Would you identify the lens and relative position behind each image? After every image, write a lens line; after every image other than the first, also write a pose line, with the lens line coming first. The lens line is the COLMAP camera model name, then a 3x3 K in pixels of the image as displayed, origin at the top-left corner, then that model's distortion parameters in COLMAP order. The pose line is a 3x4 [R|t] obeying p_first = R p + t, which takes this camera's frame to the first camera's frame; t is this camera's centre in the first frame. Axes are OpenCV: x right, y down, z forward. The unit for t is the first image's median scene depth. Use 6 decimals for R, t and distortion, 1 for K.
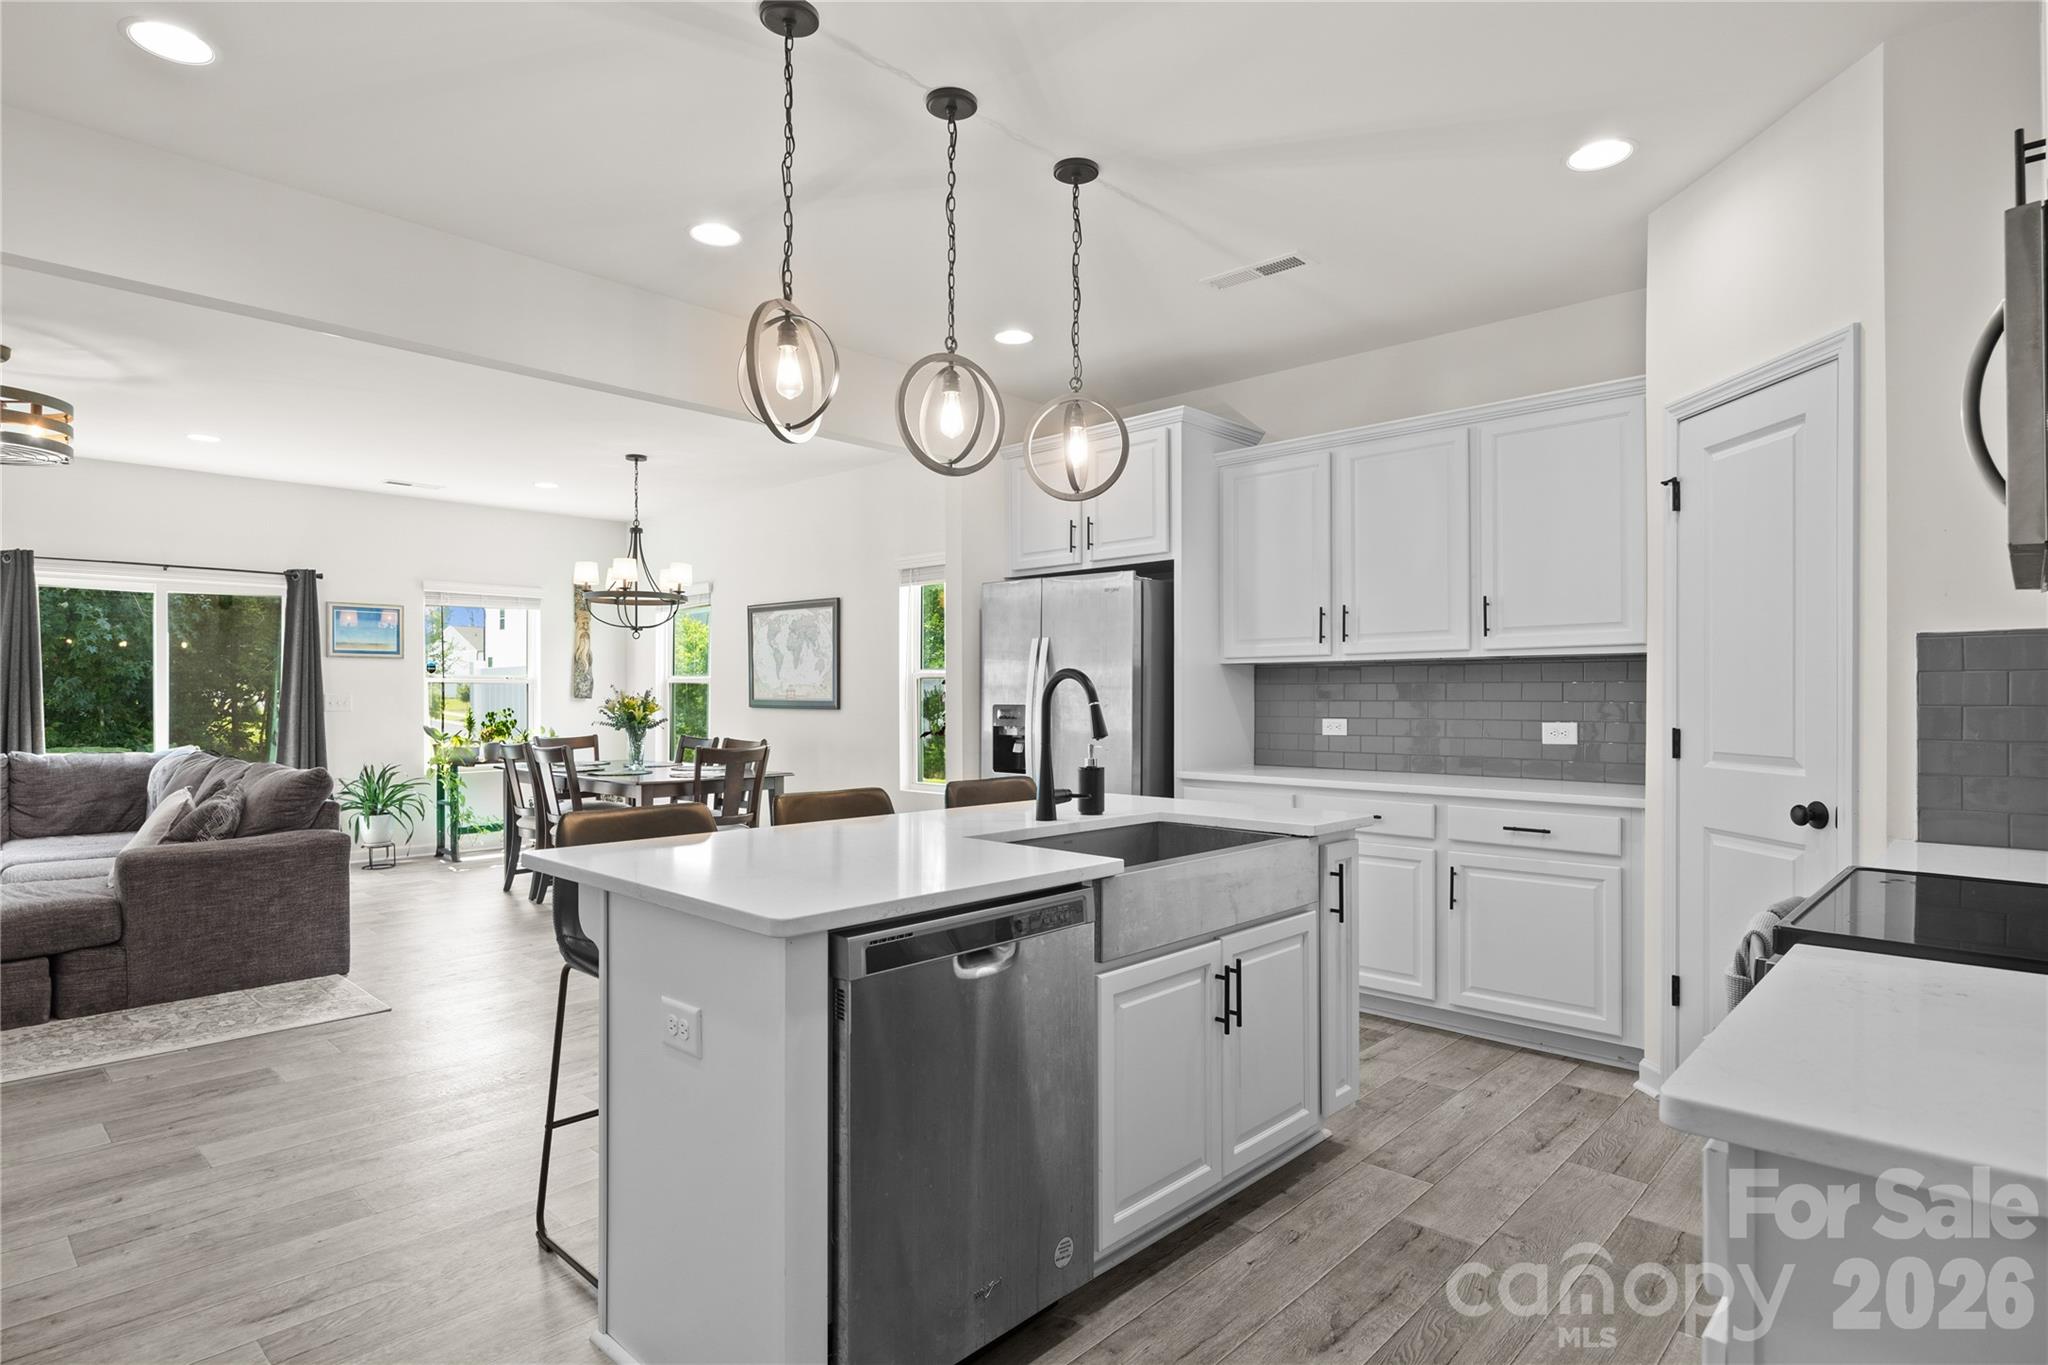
lens RADIAL K [[1067.8, 0, 1039.5], [0, 1067.8, 708.7], [0, 0, 1]] dist [-0.023439, -0.002225]
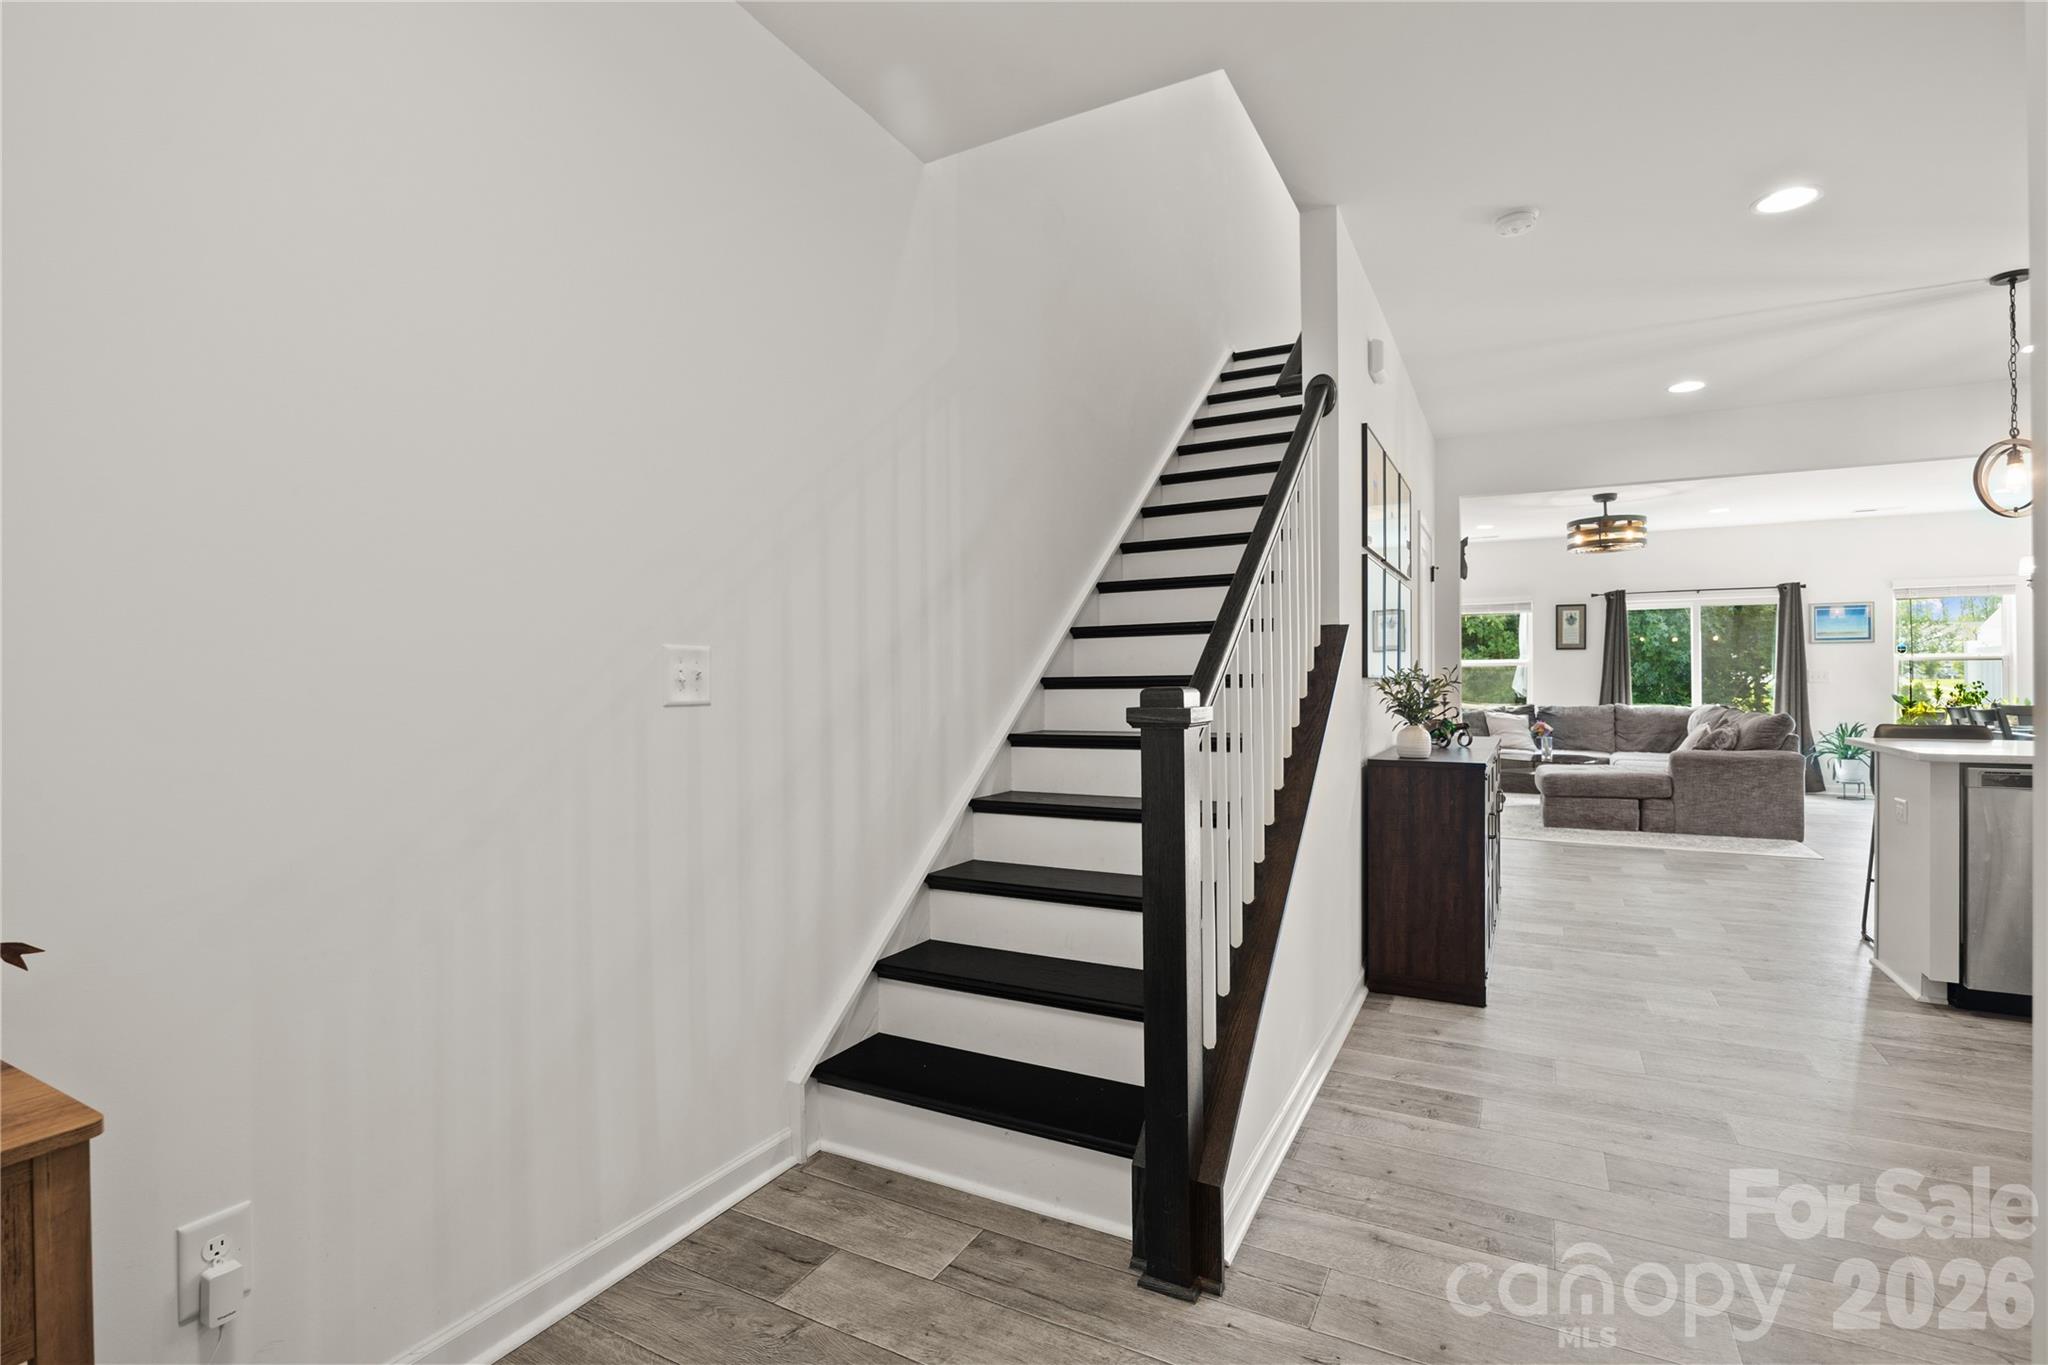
lens RADIAL K [[962.8, 0, 1037.3], [0, 962.8, 674.2], [0, 0, 1]] dist [-0.006203, -0.000008]
pose [[0.261856, -0.010237, -0.965053, 0.284255], [-0.005233, 0.999914, -0.012026, 0.012168], [0.965093, 0.008200, 0.261780, -0.321463]]
